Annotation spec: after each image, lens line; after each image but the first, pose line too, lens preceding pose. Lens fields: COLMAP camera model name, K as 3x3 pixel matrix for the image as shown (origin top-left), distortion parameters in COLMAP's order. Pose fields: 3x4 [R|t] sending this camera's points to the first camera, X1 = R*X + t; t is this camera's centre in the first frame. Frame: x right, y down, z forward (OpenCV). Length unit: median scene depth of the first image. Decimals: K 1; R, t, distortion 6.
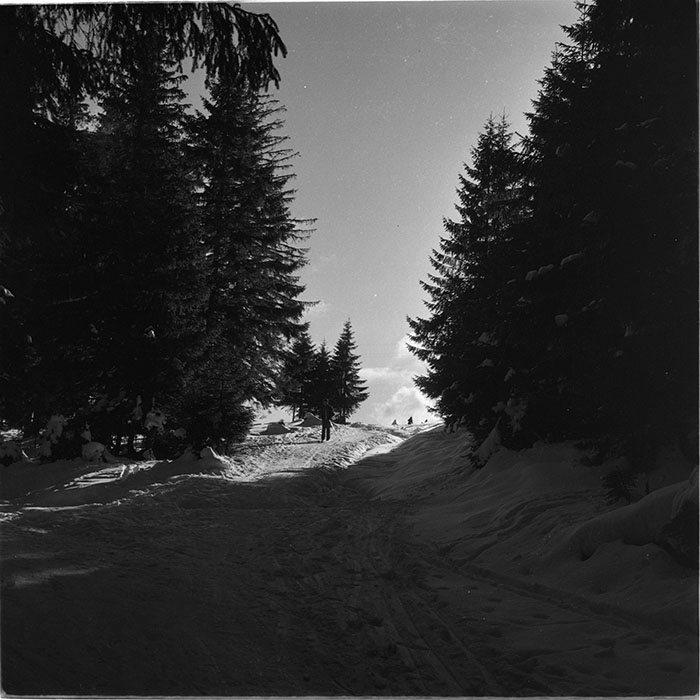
lens RADIAL K [[989.0, 0, 351.4], [0, 989.0, 348.9], [0, 0, 1]] dist [0.024716, 0.000000]
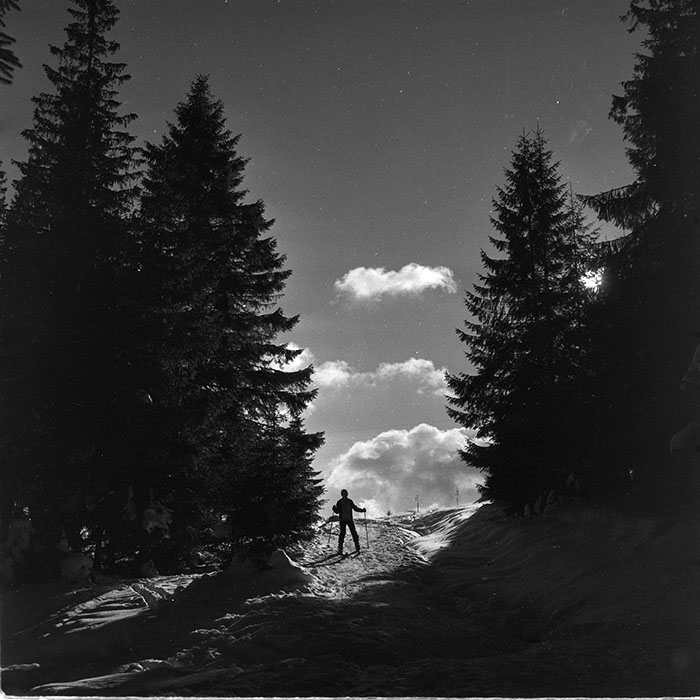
lens RADIAL K [[989.0, 0, 348.2], [0, 989.0, 351.1], [0, 0, 1]] dist [0.024716, 0.000000]
pose [[0.994410, -0.042806, 0.096520, -0.096580], [0.051966, 0.994169, -0.094481, 0.020296], [-0.091912, 0.098969, 0.990837, 0.206146]]
